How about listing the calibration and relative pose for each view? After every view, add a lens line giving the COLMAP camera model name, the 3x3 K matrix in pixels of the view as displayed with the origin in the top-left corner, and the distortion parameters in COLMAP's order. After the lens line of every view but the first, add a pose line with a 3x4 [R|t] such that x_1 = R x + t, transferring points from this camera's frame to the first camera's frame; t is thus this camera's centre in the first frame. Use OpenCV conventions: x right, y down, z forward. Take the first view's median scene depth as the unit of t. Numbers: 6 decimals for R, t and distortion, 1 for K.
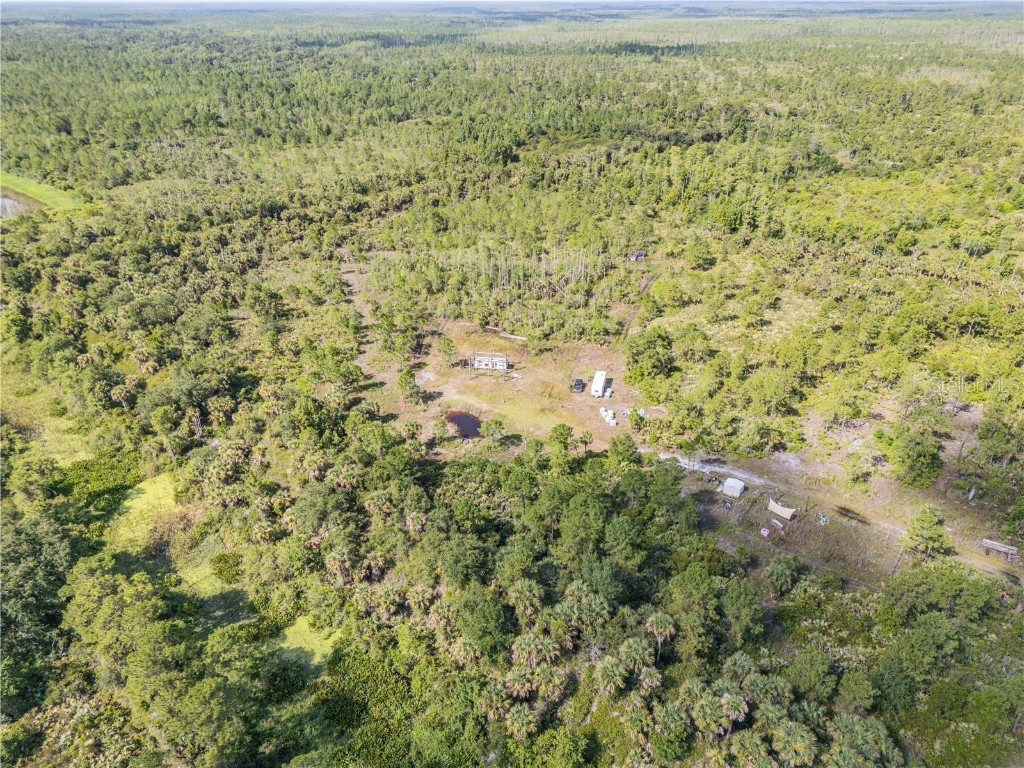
lens RADIAL K [[712.7, 0, 510.6], [0, 712.7, 385.8], [0, 0, 1]] dist [0.034266, -0.022967]
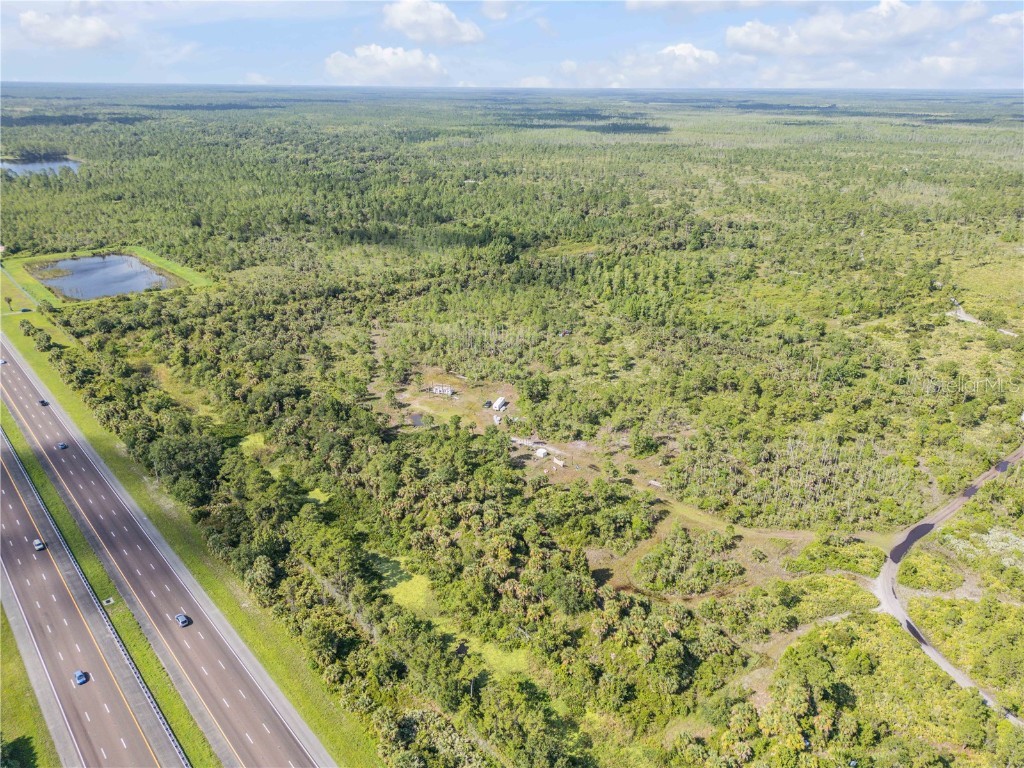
lens RADIAL K [[712.7, 0, 512.3], [0, 712.7, 382.1], [0, 0, 1]] dist [0.034266, -0.022967]
pose [[0.994776, 0.050262, -0.088848, 0.247290], [-0.058991, 0.993385, -0.098519, 0.091822], [0.083308, 0.103245, 0.991161, -0.593970]]
